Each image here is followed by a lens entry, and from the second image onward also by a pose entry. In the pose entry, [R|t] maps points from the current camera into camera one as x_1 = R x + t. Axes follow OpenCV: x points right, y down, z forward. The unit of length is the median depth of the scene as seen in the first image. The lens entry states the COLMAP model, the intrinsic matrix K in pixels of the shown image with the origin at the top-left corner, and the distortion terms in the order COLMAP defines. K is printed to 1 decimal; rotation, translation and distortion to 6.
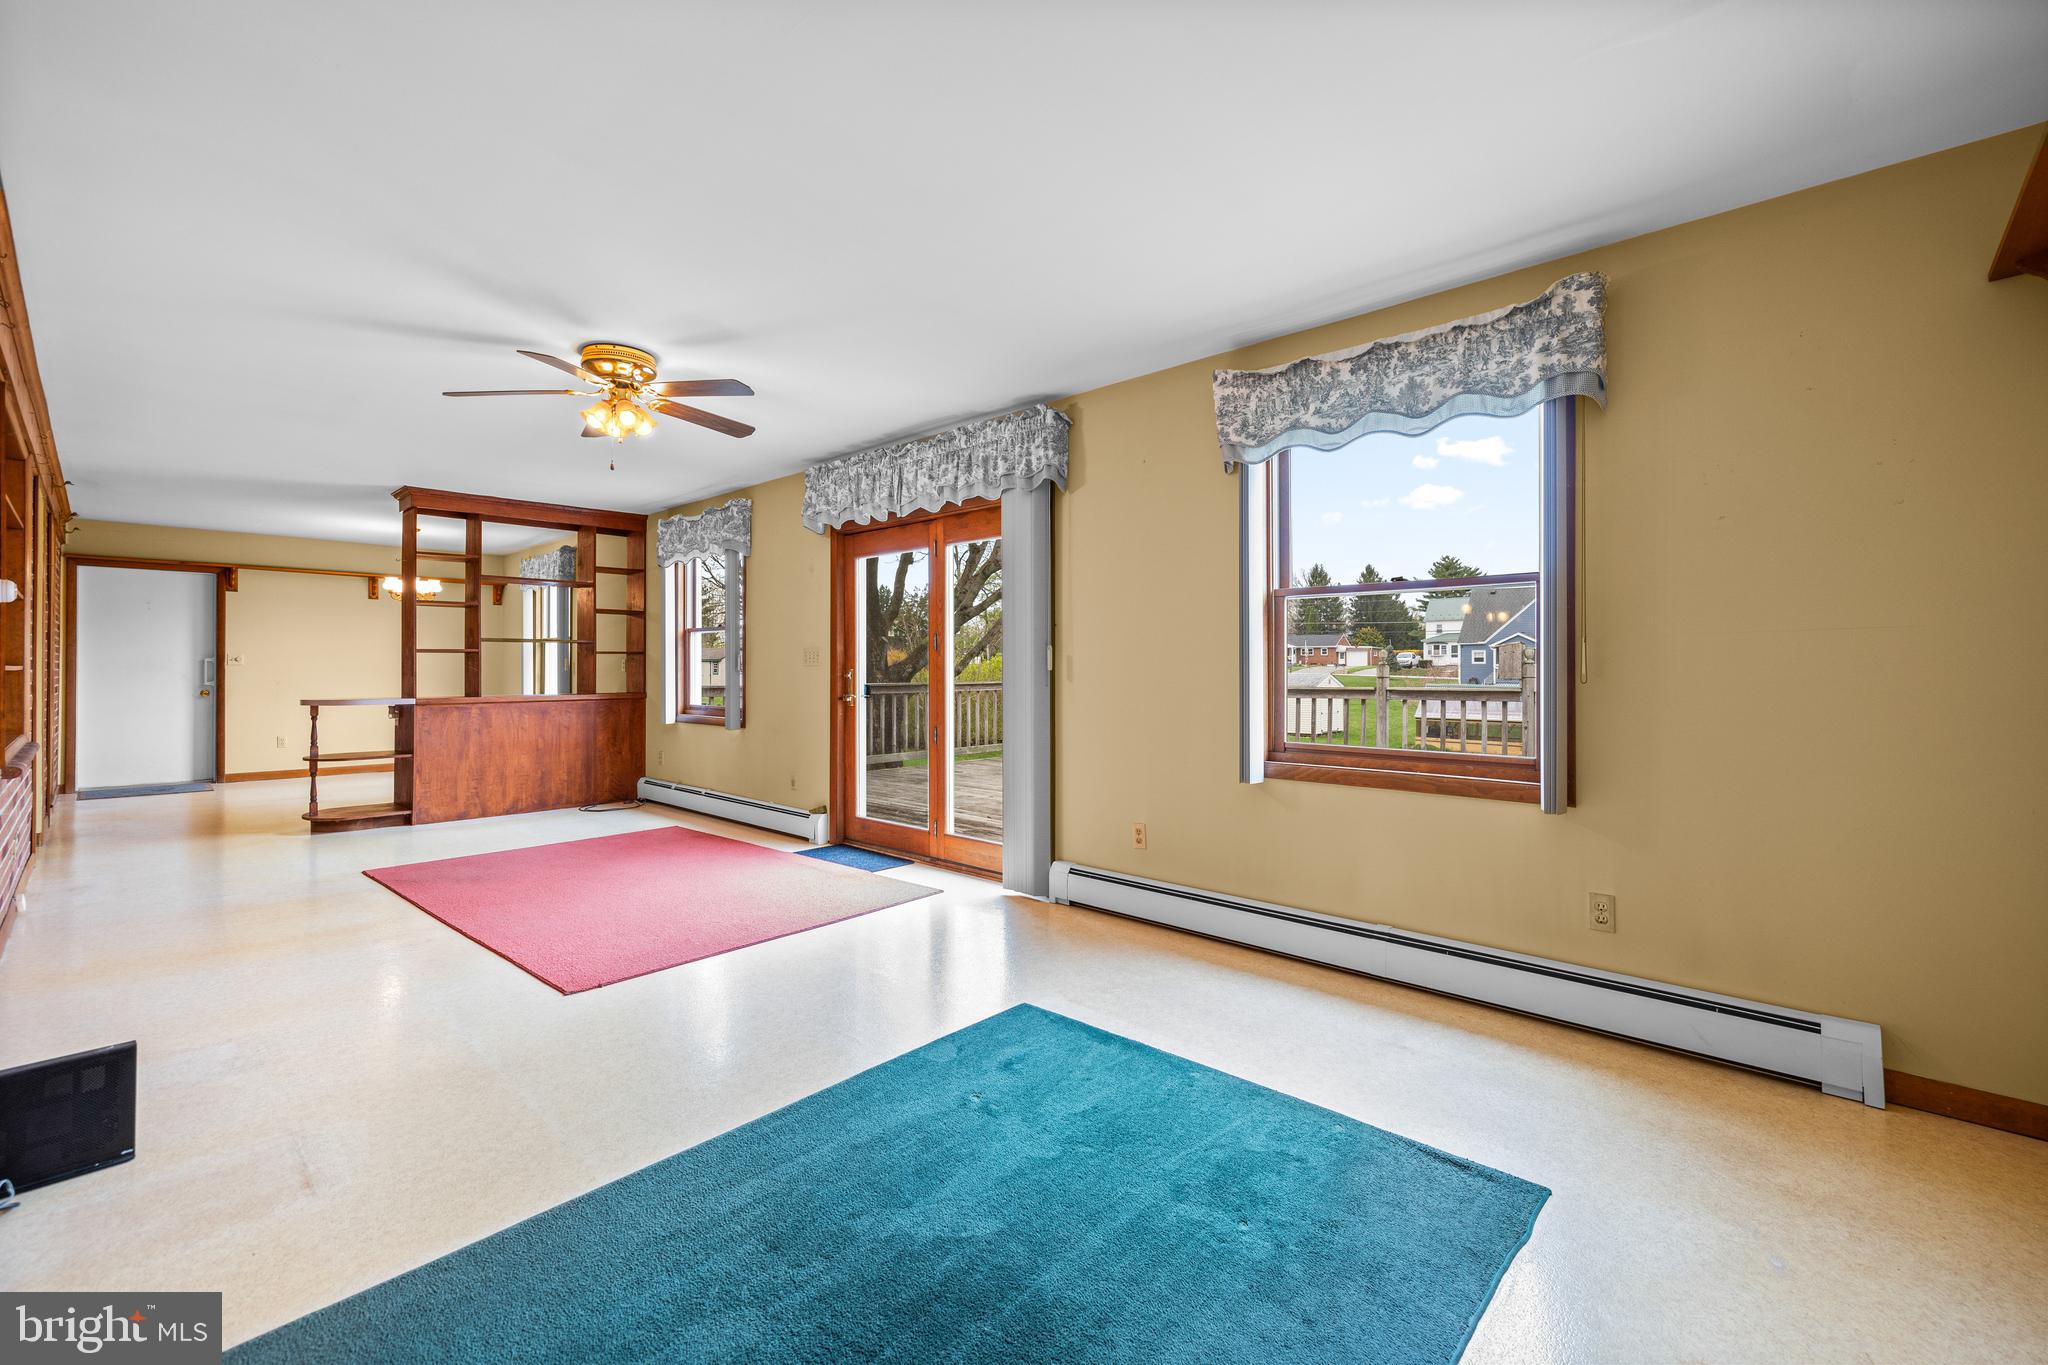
lens RADIAL K [[854.8, 0, 1018.3], [0, 854.8, 665.1], [0, 0, 1]] dist [-0.001418, -0.000158]
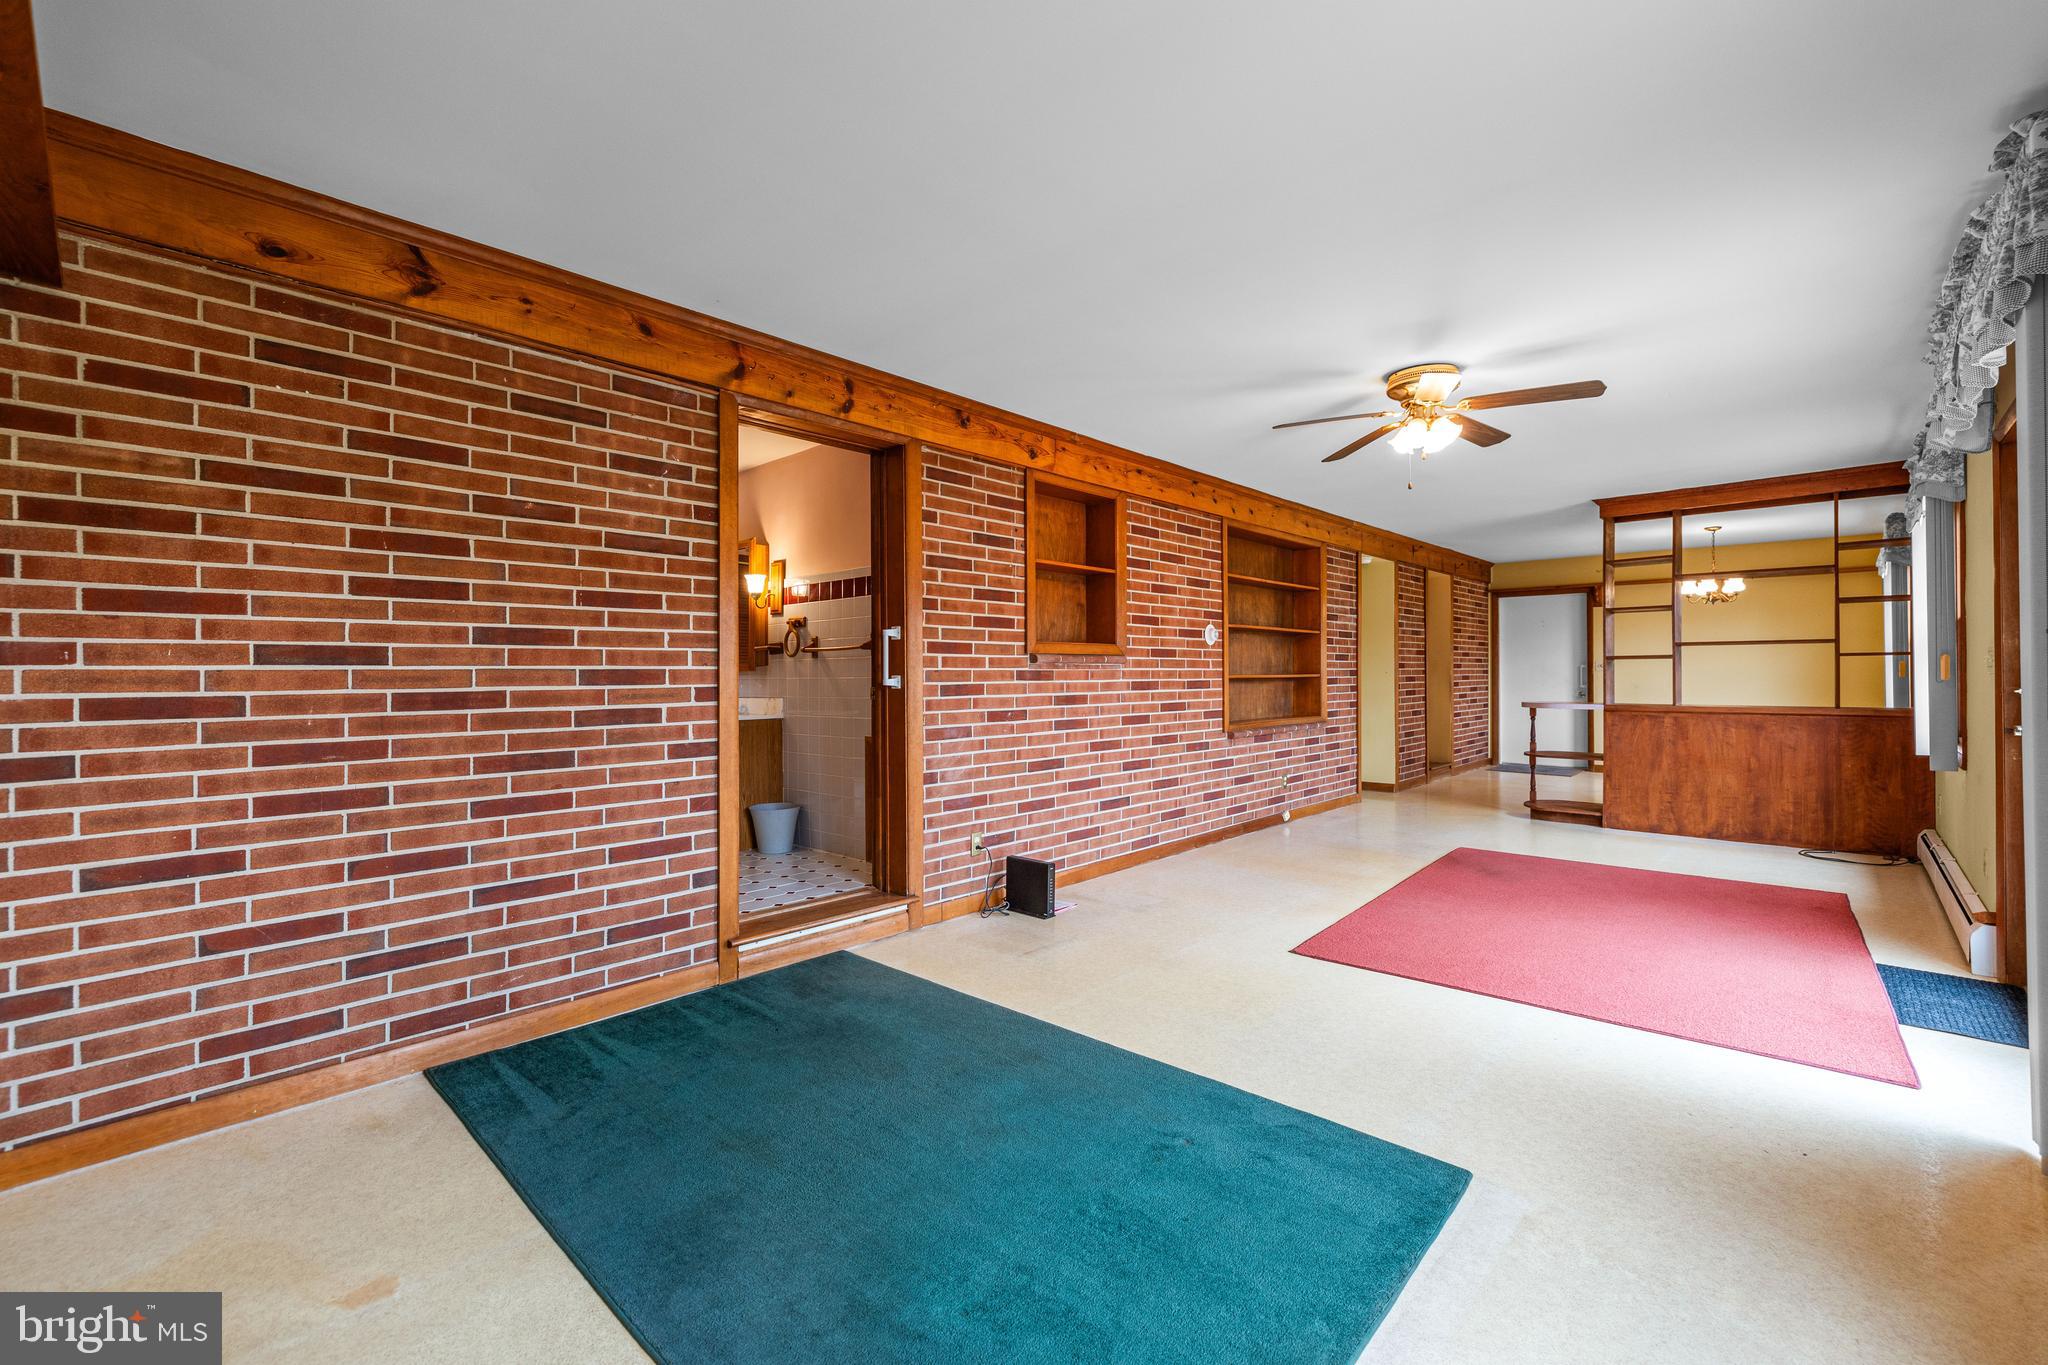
lens RADIAL K [[863.3, 0, 1023.5], [0, 863.3, 668.8], [0, 0, 1]] dist [0.000044, 0.000041]
pose [[0.003436, -0.003290, -0.999989, 0.312669], [0.006828, 0.999971, -0.003267, -0.004995], [0.999971, -0.006817, 0.003459, 0.283155]]
